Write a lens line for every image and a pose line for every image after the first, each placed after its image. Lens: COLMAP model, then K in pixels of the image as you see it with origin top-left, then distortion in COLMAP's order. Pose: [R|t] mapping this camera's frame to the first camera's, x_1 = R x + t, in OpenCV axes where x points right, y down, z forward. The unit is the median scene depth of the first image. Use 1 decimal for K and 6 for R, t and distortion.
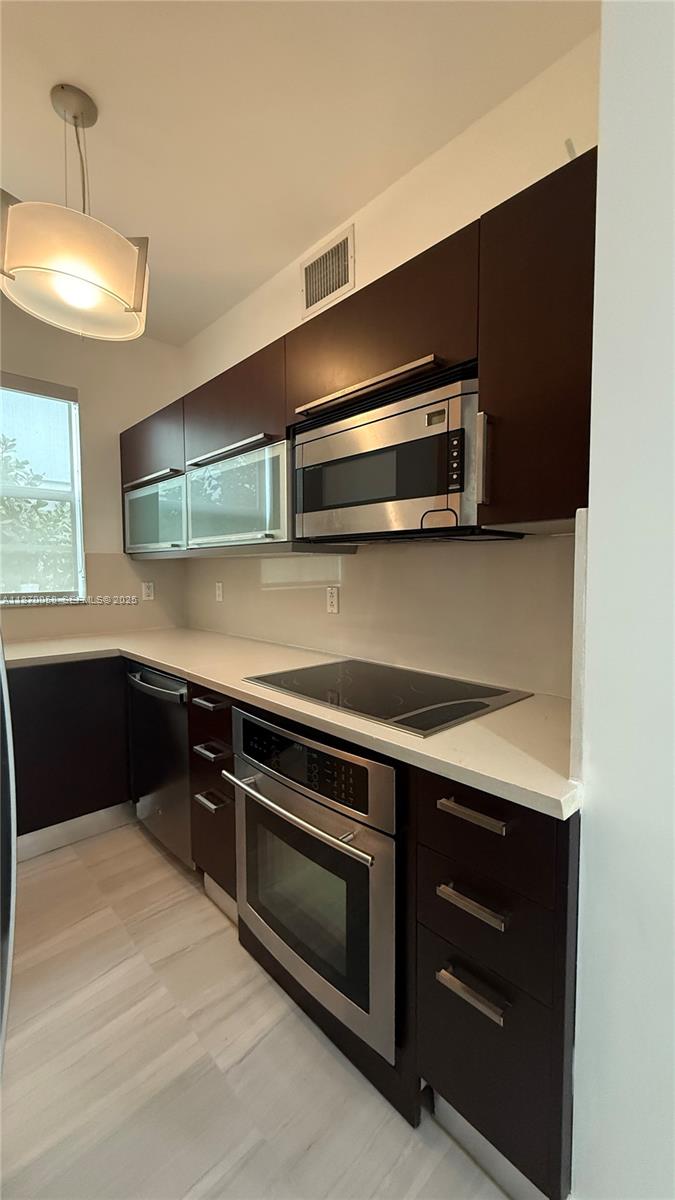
lens RADIAL K [[485.3, 0, 336.9], [0, 485.3, 601.2], [0, 0, 1]] dist [-0.002279, 0.000242]
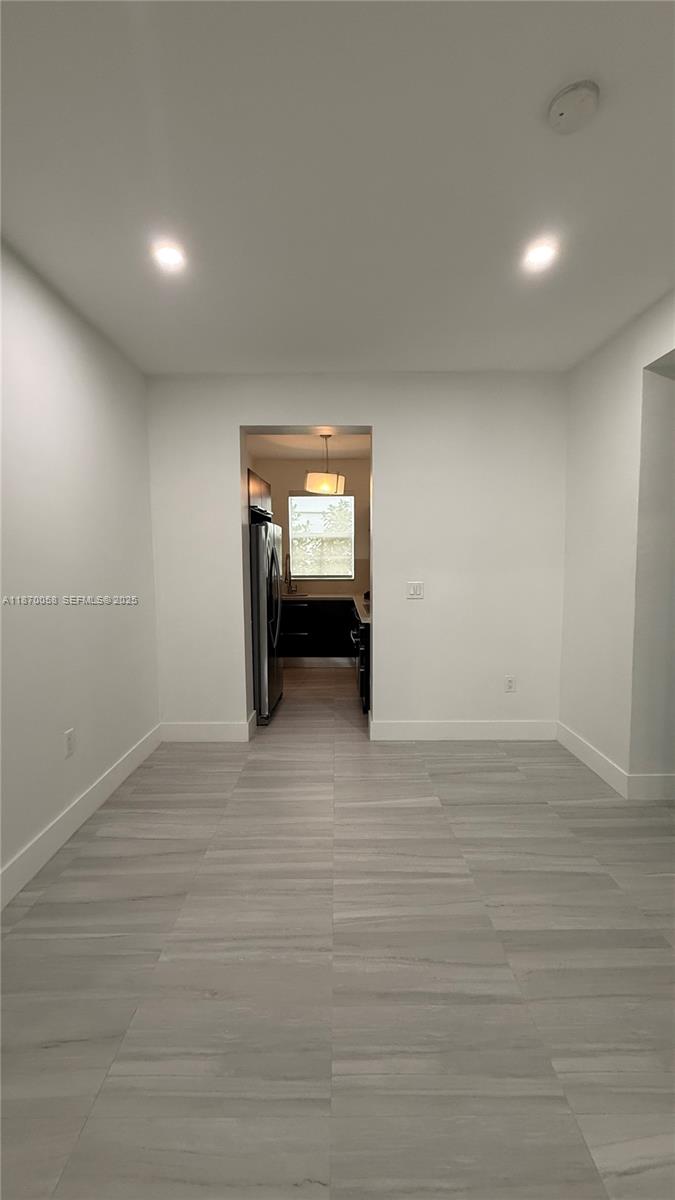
lens RADIAL K [[485.3, 0, 336.9], [0, 485.3, 601.2], [0, 0, 1]] dist [-0.002279, 0.000242]
pose [[0.737869, 0.056200, -0.672601, 1.009005], [-0.039086, 0.998413, 0.040545, 0.012968], [0.673812, -0.003628, 0.738894, -0.794623]]
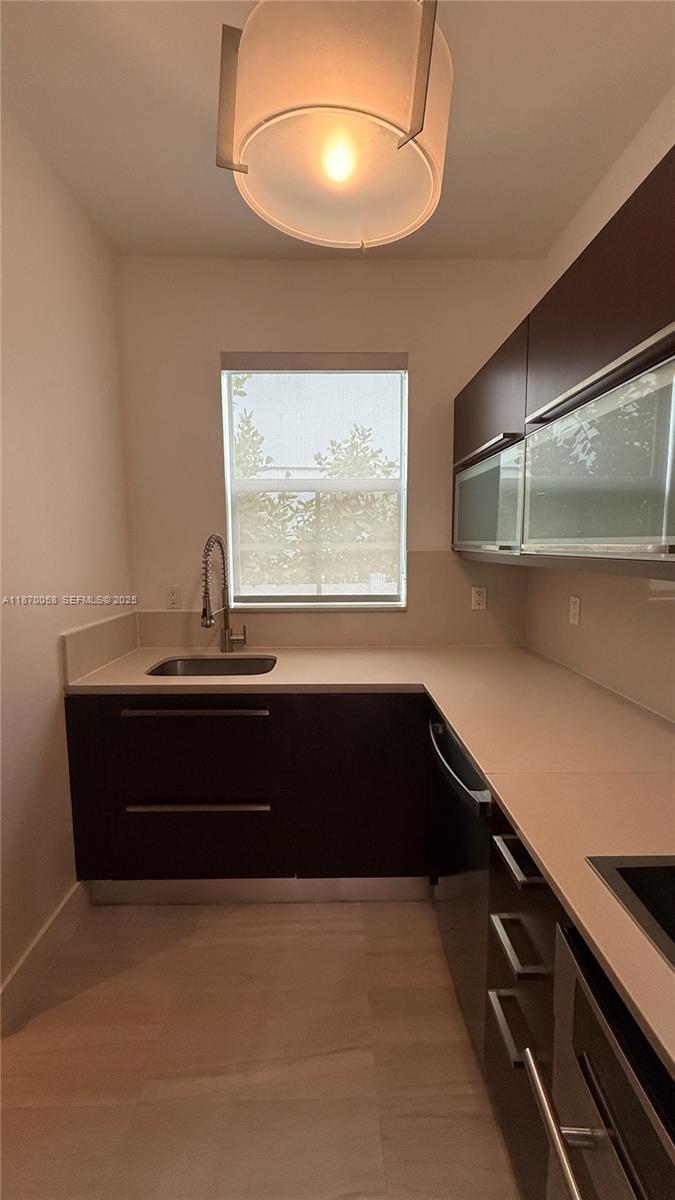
lens RADIAL K [[485.3, 0, 336.9], [0, 485.3, 601.2], [0, 0, 1]] dist [-0.002279, 0.000242]
pose [[0.749601, 0.074863, -0.657643, -0.048311], [-0.039093, 0.996856, 0.068919, -0.065359], [0.660735, -0.025953, 0.750171, 0.278907]]
